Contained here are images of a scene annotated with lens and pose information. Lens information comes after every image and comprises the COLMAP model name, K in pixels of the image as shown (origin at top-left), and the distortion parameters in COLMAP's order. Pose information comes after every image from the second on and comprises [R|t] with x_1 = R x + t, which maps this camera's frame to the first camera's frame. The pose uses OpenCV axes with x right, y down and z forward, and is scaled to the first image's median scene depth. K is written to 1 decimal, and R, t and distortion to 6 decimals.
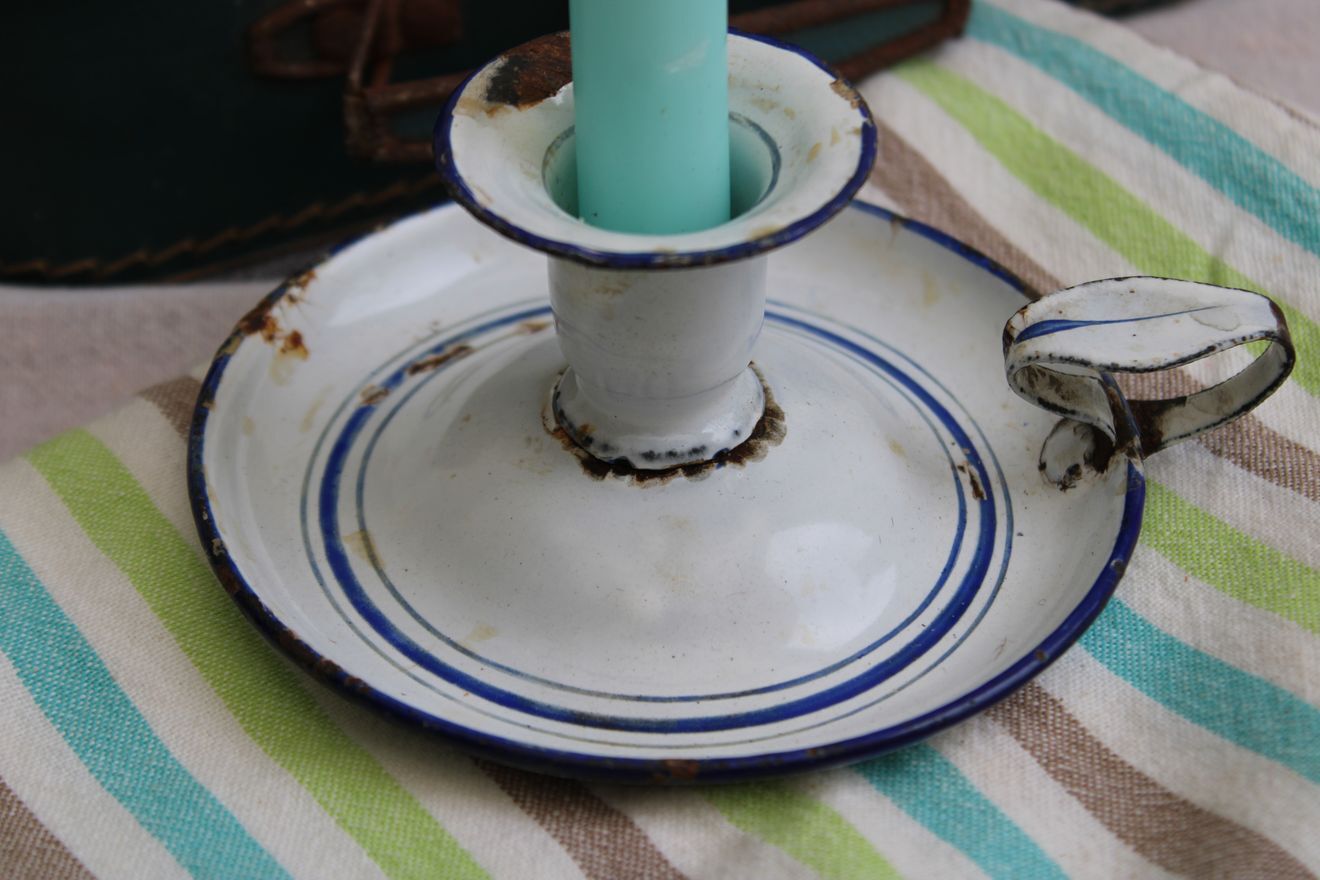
lens RADIAL K [[2963.4, 0, 651.8], [0, 2963.4, 439.0], [0, 0, 1]] dist [0.014556, 0.000000]
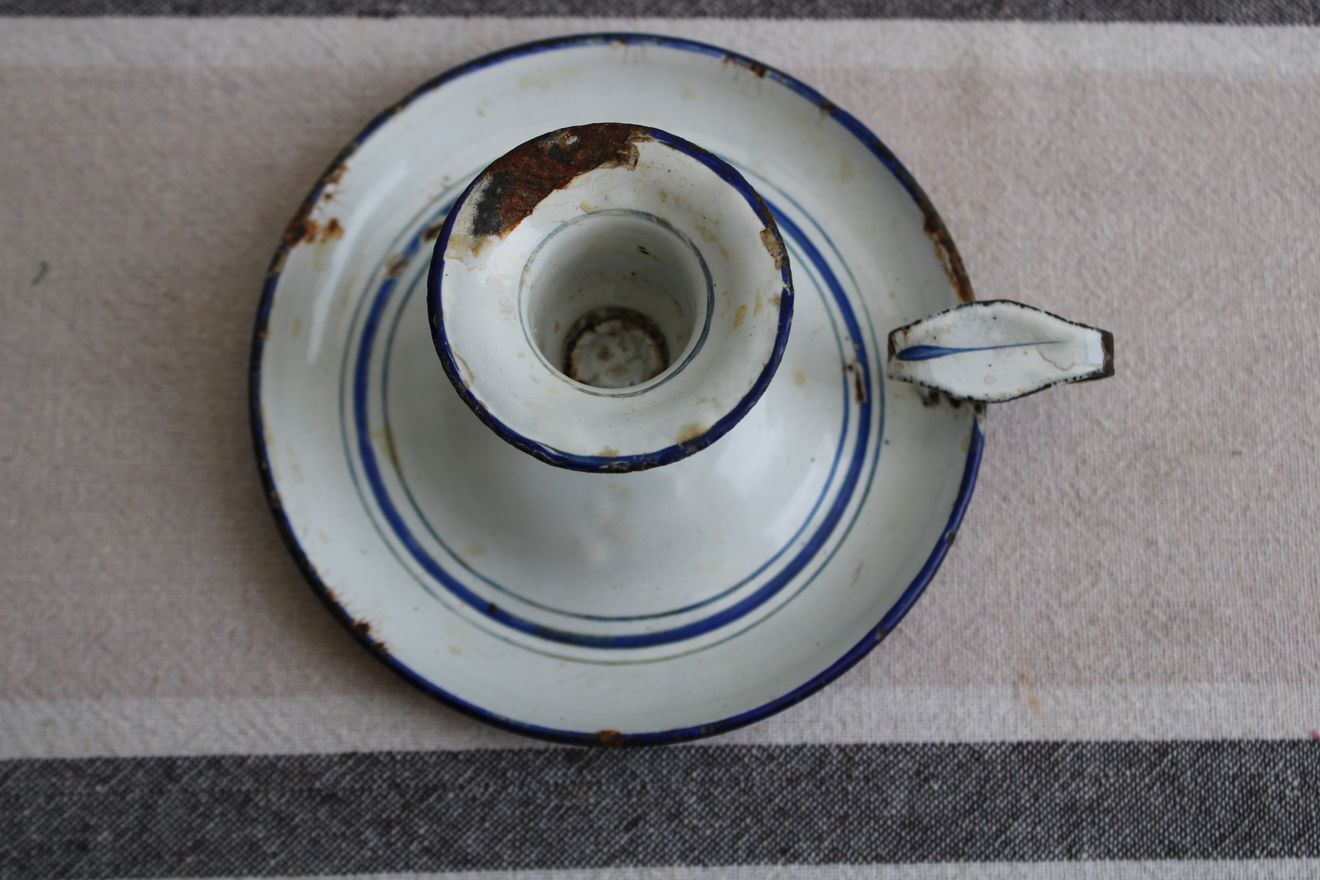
lens RADIAL K [[2055.4, 0, 664.9], [0, 2055.4, 429.2], [0, 0, 1]] dist [-0.060705, 0.000000]
pose [[0.998823, 0.046984, 0.012011, 0.014671], [-0.044734, 0.797021, 0.602292, -0.525317], [0.018725, -0.602121, 0.798185, 0.276720]]
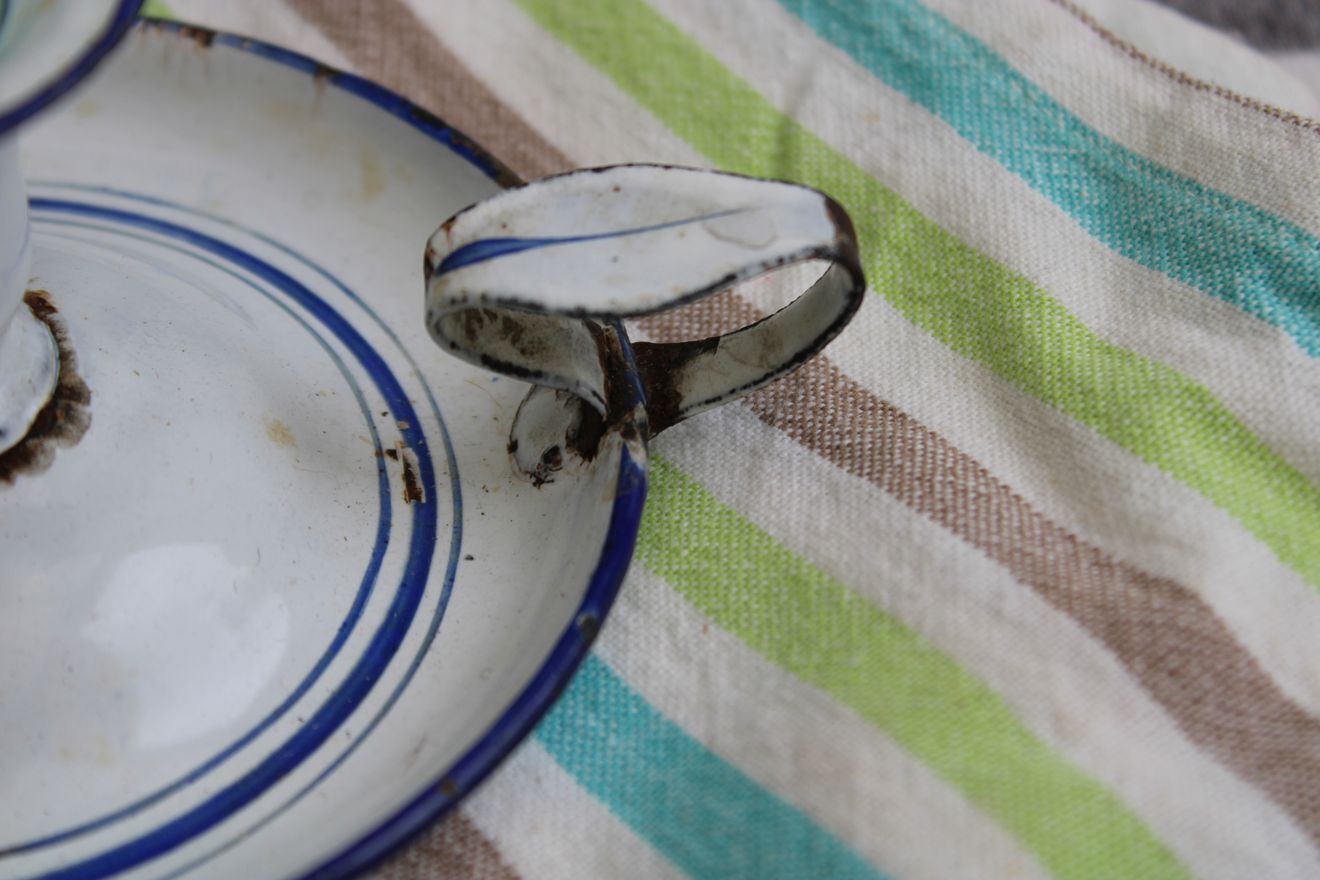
lens RADIAL K [[2963.4, 0, 693.8], [0, 2963.4, 442.5], [0, 0, 1]] dist [0.014556, 0.000000]
pose [[0.997092, -0.036227, 0.067050, 0.132585], [0.030844, 0.996346, 0.079642, -0.045443], [-0.069690, -0.077342, 0.994566, 0.343596]]
